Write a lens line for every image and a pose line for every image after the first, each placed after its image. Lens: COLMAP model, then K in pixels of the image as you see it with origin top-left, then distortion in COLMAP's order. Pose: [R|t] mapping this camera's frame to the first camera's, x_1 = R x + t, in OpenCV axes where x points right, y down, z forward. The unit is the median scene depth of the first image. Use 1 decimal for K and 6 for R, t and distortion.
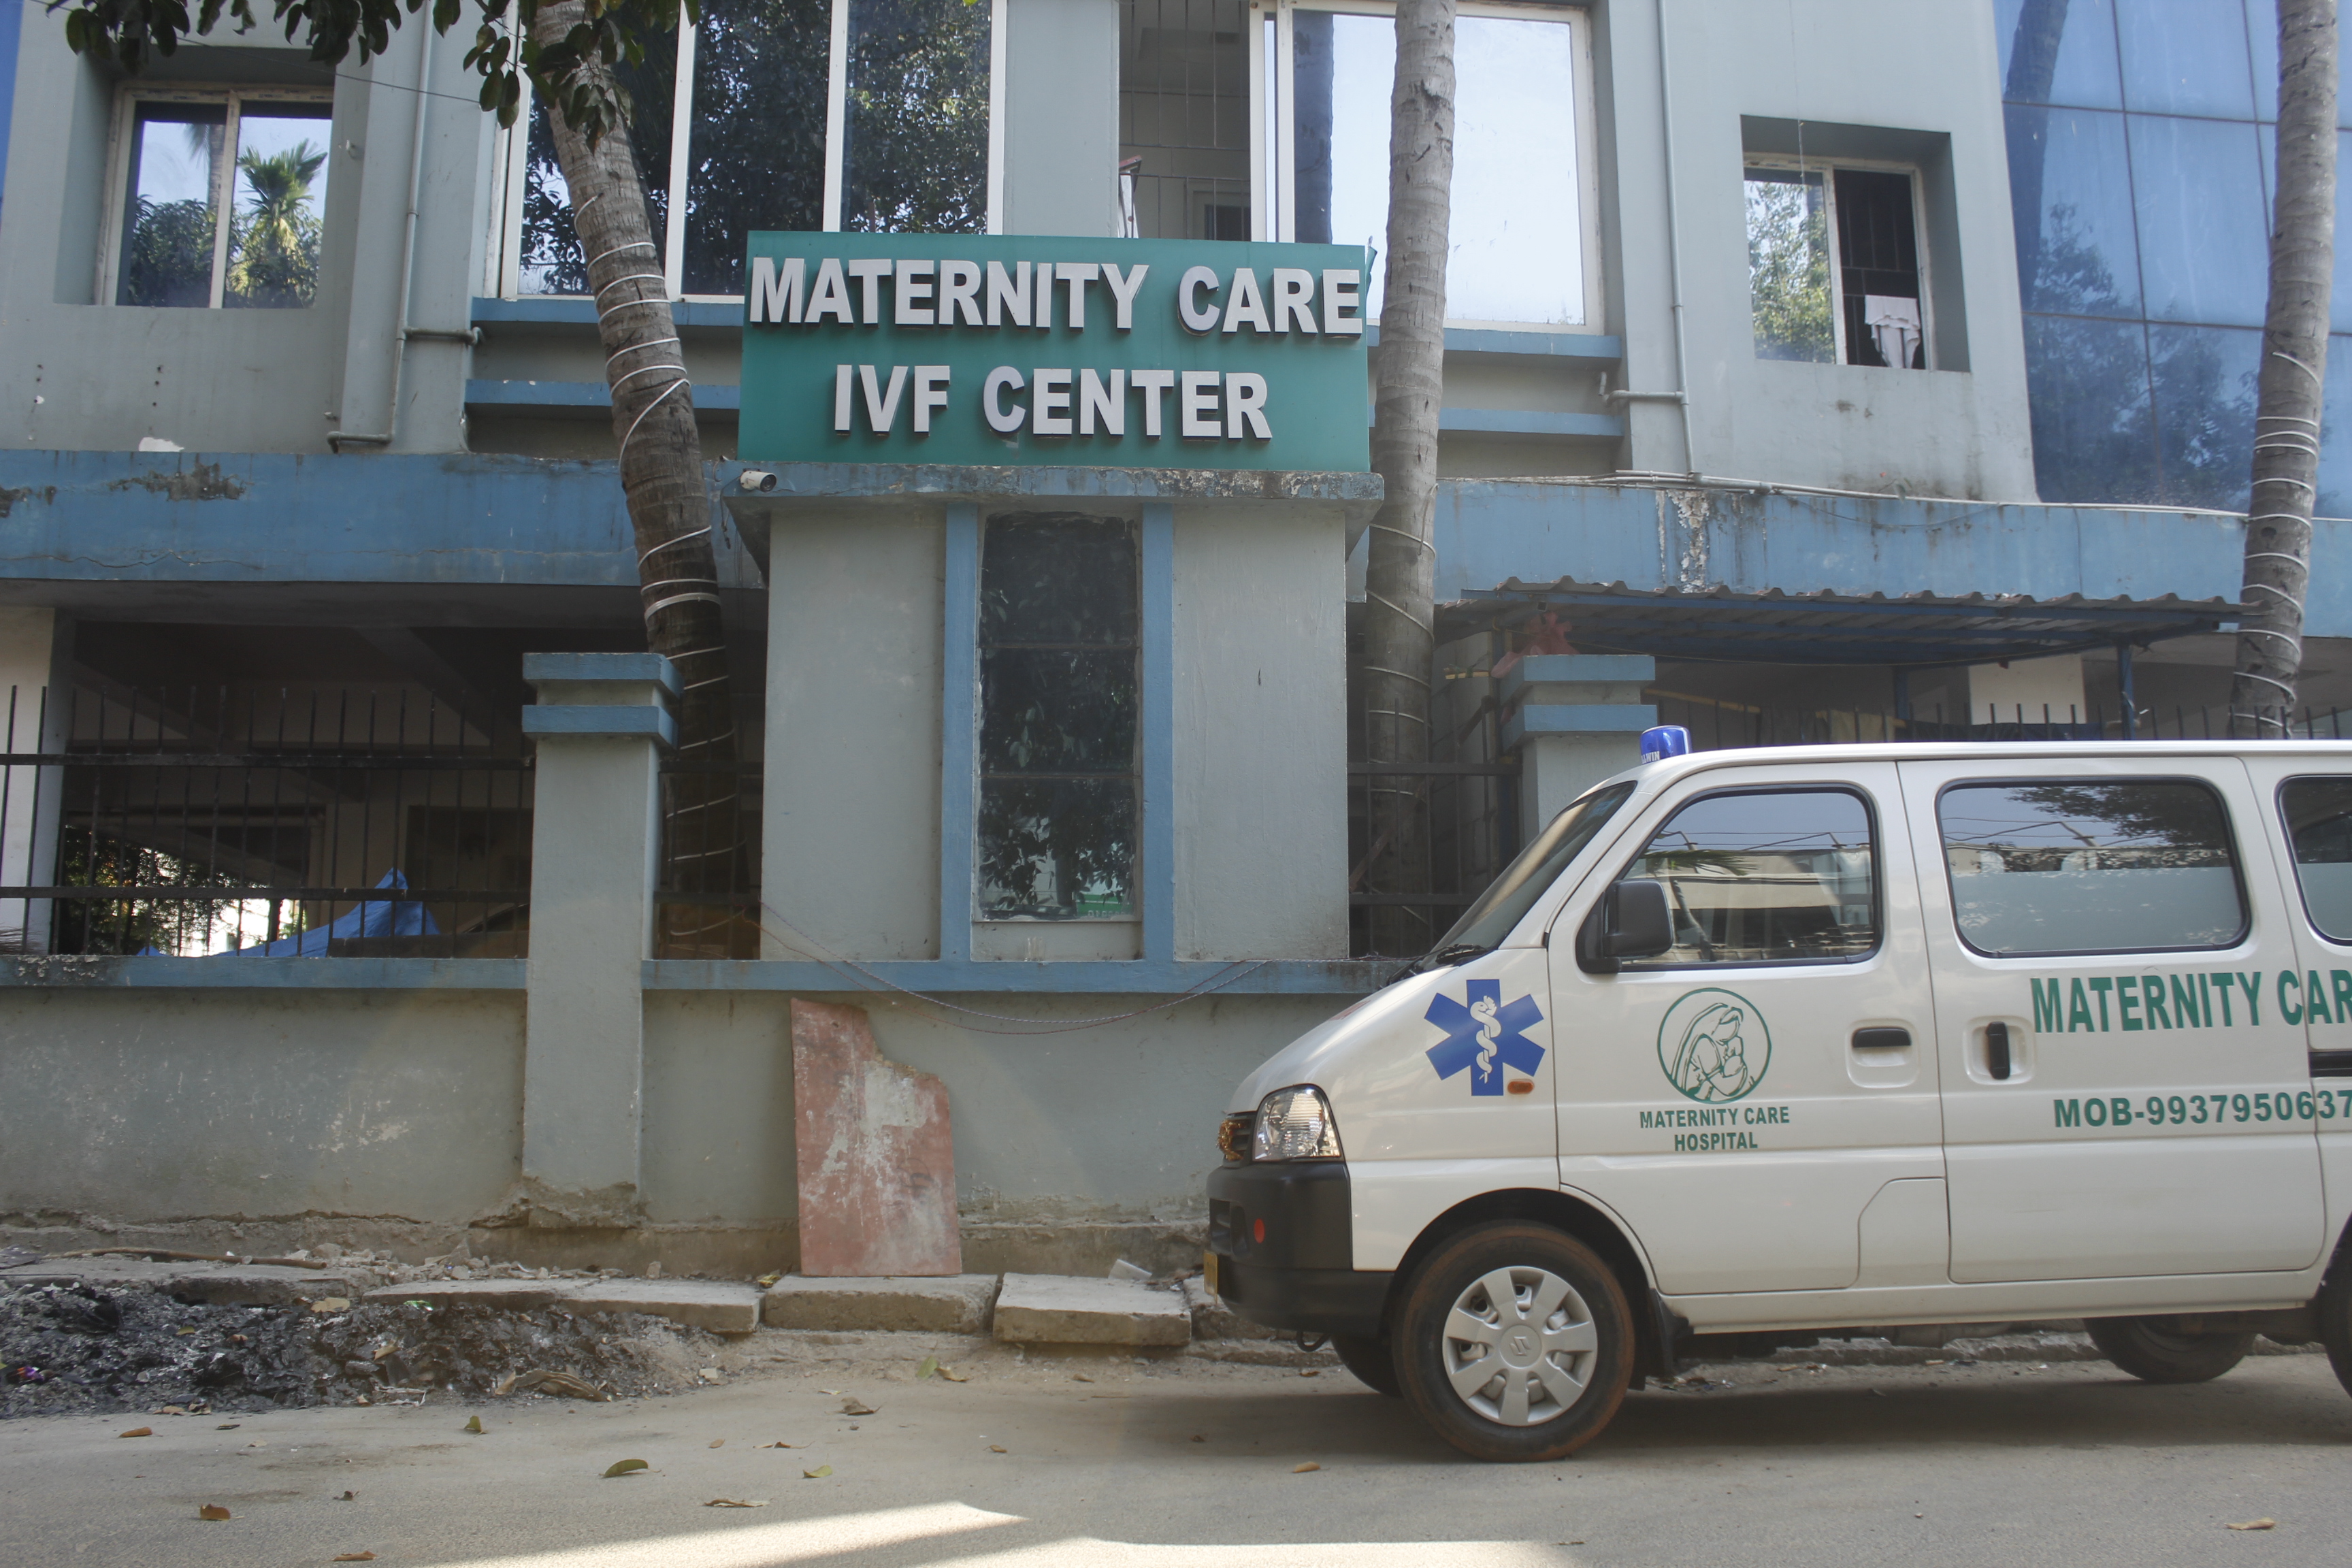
lens RADIAL K [[2232.1, 0, 1221.1], [0, 2232.1, 783.2], [0, 0, 1]] dist [-0.180494, 0.191401]
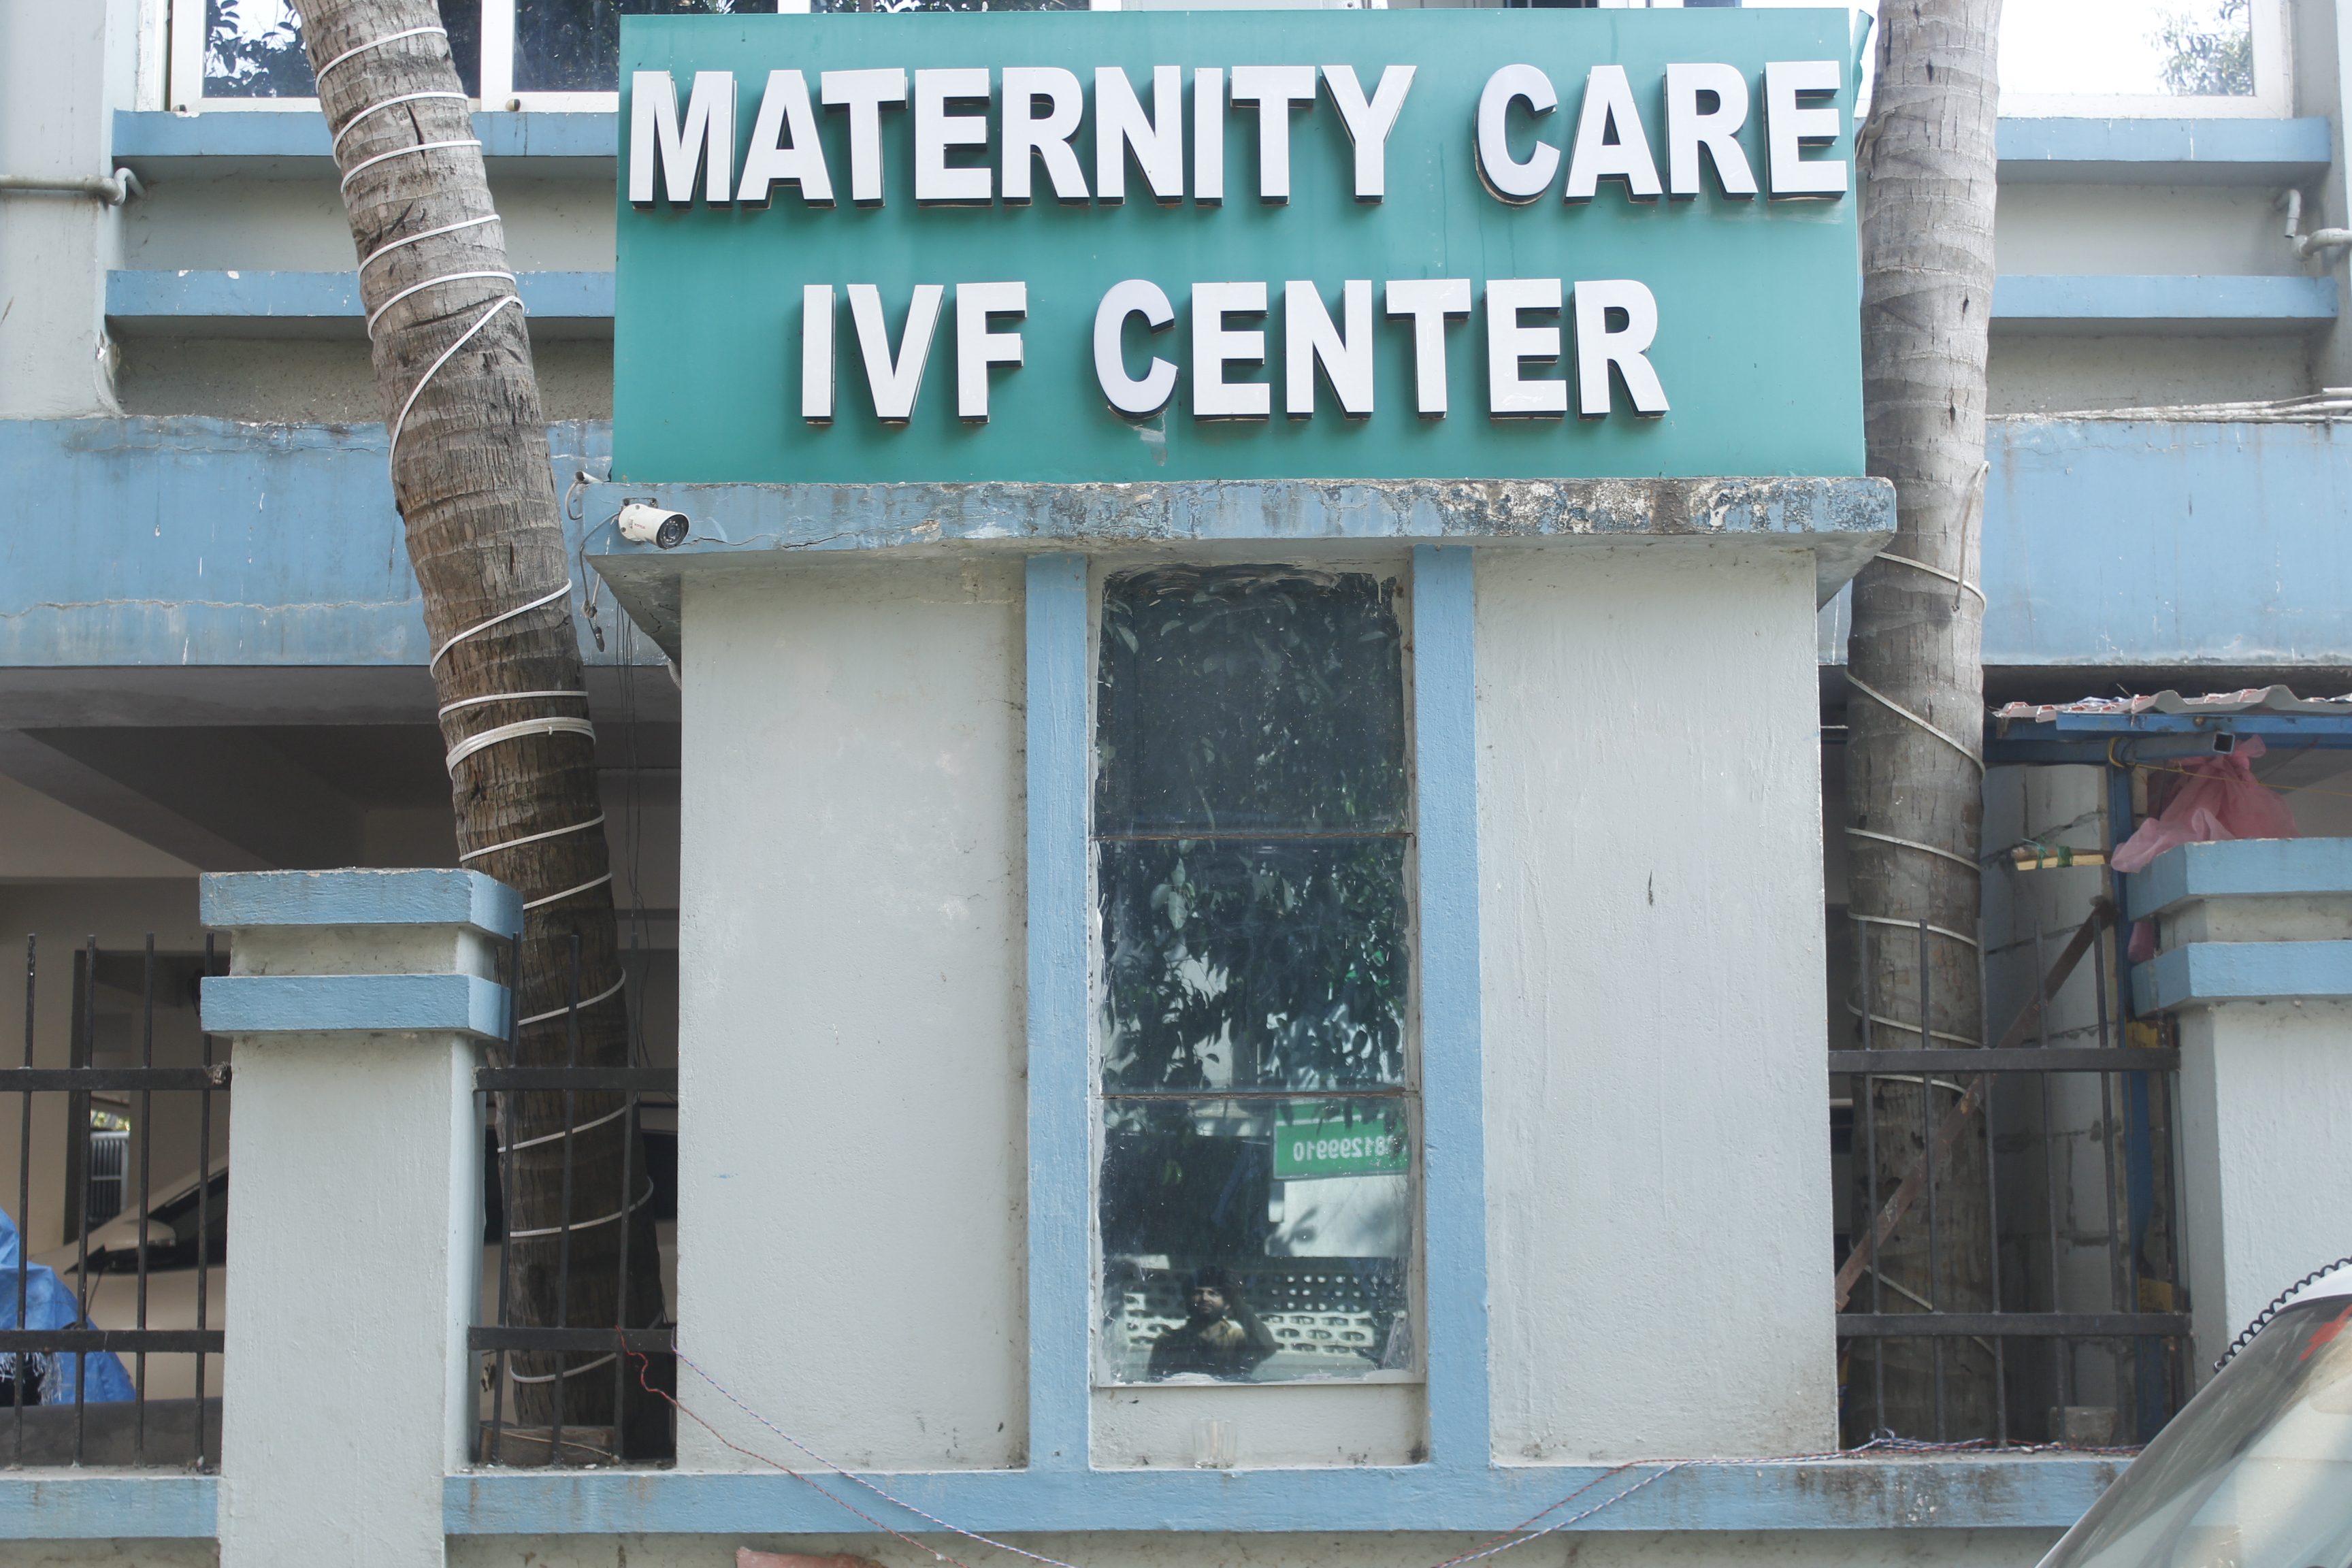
lens RADIAL K [[3687.3, 0, 1176.0], [0, 3687.3, 784.0], [0, 0, 1]] dist [-0.055714, 0.166211]
pose [[0.996258, -0.014265, -0.085242, -0.018274], [0.016228, 0.999618, 0.022378, -0.091581], [0.084890, -0.023678, 0.996109, 0.161833]]
